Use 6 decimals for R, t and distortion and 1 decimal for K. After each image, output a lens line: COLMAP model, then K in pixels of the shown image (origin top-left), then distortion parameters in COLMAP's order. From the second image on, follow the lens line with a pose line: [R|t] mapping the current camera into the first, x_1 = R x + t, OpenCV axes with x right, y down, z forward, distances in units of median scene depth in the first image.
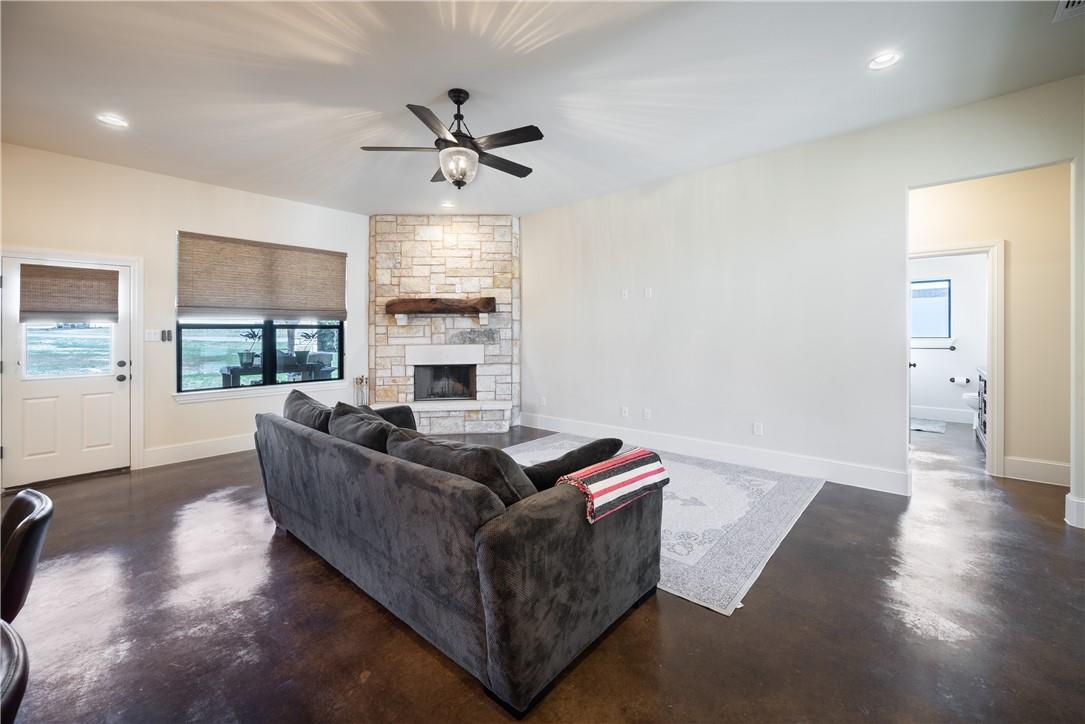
lens RADIAL K [[436.7, 0, 549.9], [0, 436.7, 337.0], [0, 0, 1]] dist [-0.002957, -0.000462]
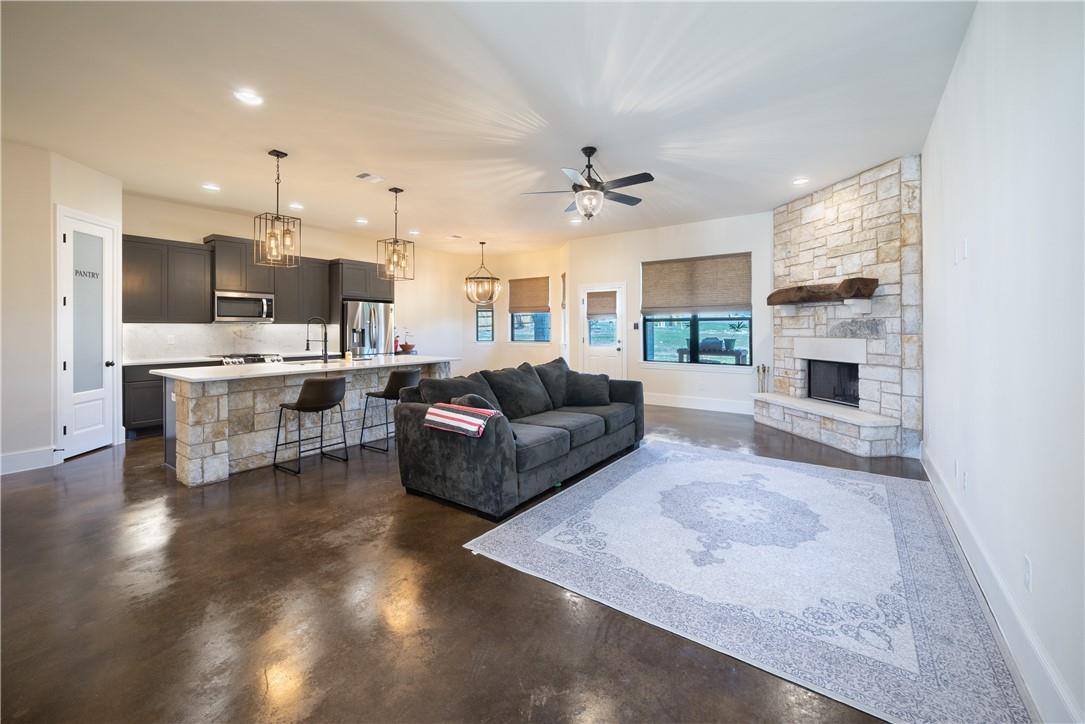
lens RADIAL K [[436.7, 0, 549.9], [0, 436.7, 330.2], [0, 0, 1]] dist [-0.002957, -0.000462]
pose [[0.103542, 0.013813, -0.994529, 0.562950], [-0.004846, 0.999899, 0.013383, -0.005964], [0.994613, 0.003433, 0.103598, 0.368371]]
